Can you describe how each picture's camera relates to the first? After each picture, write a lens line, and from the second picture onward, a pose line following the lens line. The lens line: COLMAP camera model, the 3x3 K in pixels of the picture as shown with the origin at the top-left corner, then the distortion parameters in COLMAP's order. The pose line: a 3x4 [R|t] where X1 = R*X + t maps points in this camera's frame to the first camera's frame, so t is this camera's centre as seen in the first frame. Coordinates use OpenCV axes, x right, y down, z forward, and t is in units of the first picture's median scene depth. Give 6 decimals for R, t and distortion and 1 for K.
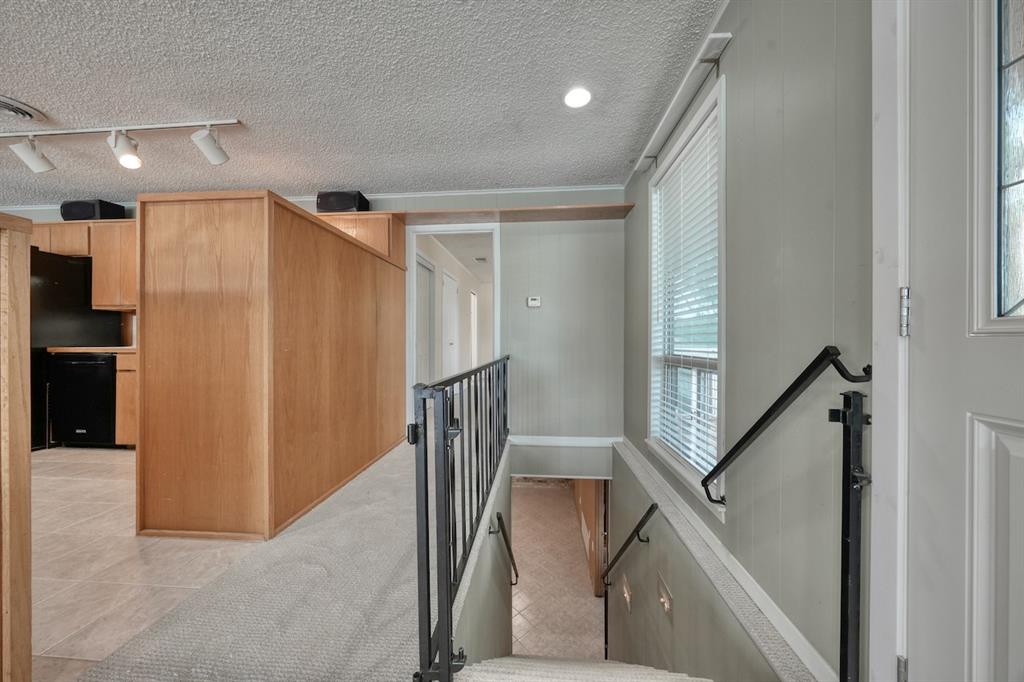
lens RADIAL K [[344.6, 0, 513.6], [0, 344.6, 339.1], [0, 0, 1]] dist [-0.000213, 0.000061]
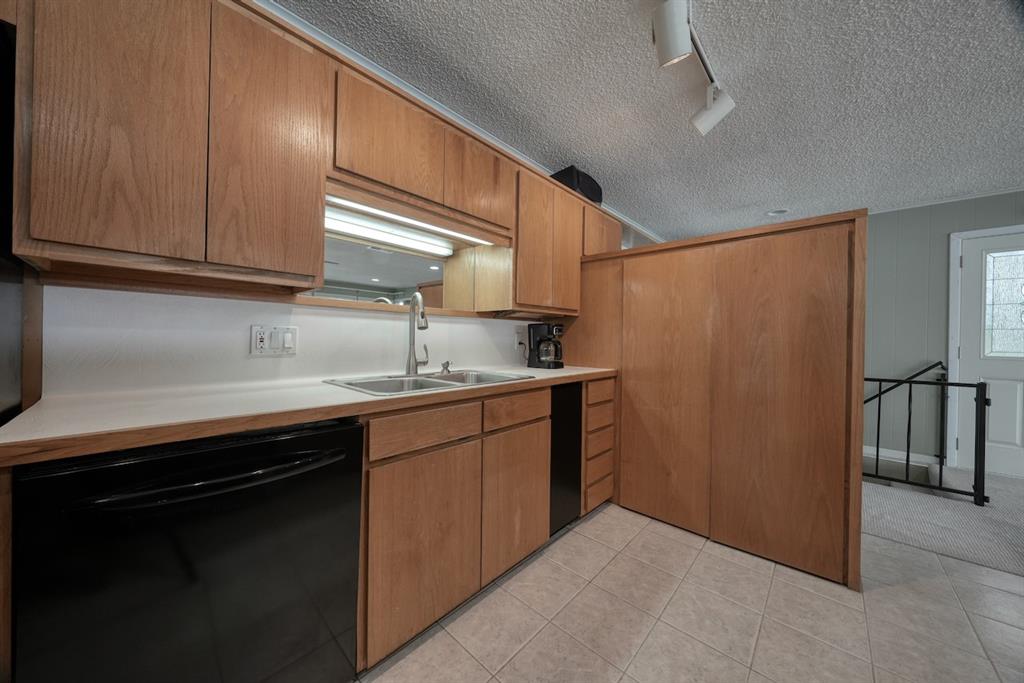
lens RADIAL K [[344.6, 0, 513.6], [0, 344.6, 339.6], [0, 0, 1]] dist [-0.000213, 0.000061]
pose [[0.617255, 0.005947, 0.786741, -1.231529], [-0.019955, 0.999768, 0.008099, -0.040158], [-0.786510, -0.020699, 0.617231, 0.612684]]
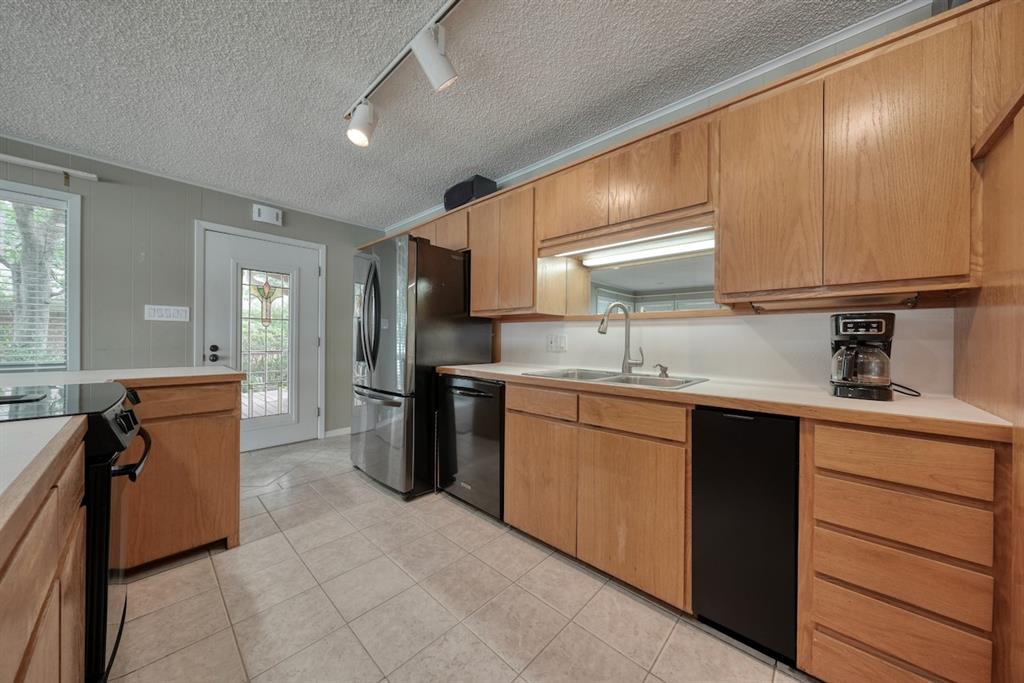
lens RADIAL K [[344.6, 0, 513.6], [0, 344.6, 339.6], [0, 0, 1]] dist [-0.000213, 0.000061]
pose [[0.787026, 0.008699, -0.616858, -0.681542], [-0.007031, 0.999962, 0.005132, -0.039983], [0.616880, 0.000298, 0.787057, 0.458052]]
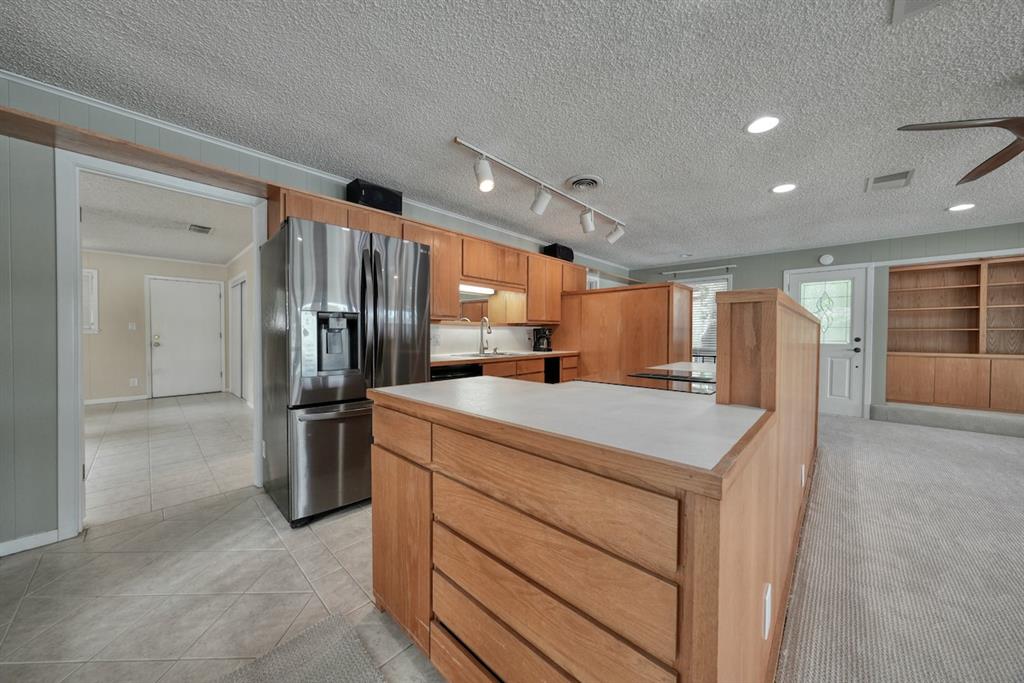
lens RADIAL K [[344.6, 0, 513.6], [0, 344.6, 339.6], [0, 0, 1]] dist [-0.000213, 0.000061]
pose [[0.621105, -0.011298, 0.783646, -1.783189], [-0.009245, 0.999721, 0.021741, -0.053706], [-0.783673, -0.020748, 0.620827, 0.233888]]
